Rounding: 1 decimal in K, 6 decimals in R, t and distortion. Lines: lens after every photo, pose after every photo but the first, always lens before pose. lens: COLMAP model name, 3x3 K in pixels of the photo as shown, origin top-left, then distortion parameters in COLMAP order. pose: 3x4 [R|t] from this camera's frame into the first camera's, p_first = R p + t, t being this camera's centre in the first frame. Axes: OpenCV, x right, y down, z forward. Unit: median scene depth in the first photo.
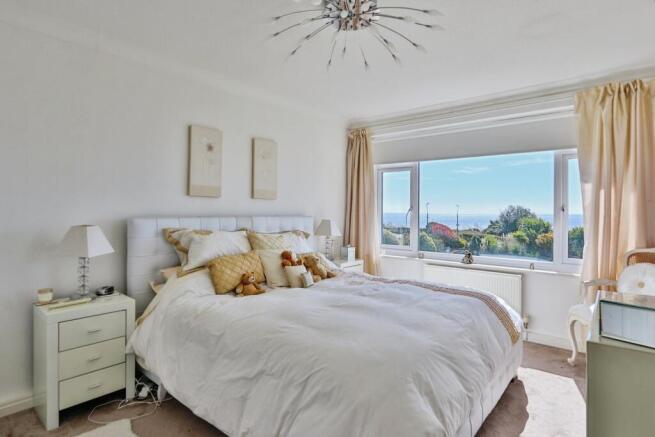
lens RADIAL K [[344.7, 0, 327.5], [0, 344.7, 218.5], [0, 0, 1]] dist [-0.003774, -0.000381]
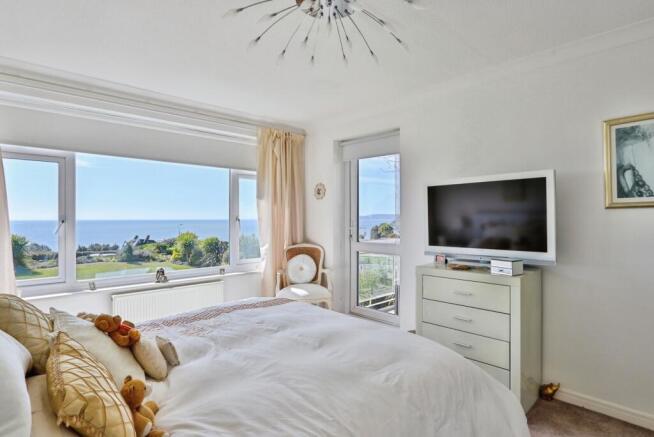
lens RADIAL K [[349.2, 0, 327.0], [0, 349.2, 218.5], [0, 0, 1]] dist [-0.000587, -0.000333]
pose [[0.130932, -0.010210, 0.991339, -0.508323], [0.026008, 0.999638, 0.006861, -0.032039], [-0.991050, 0.024884, 0.131151, 0.563842]]
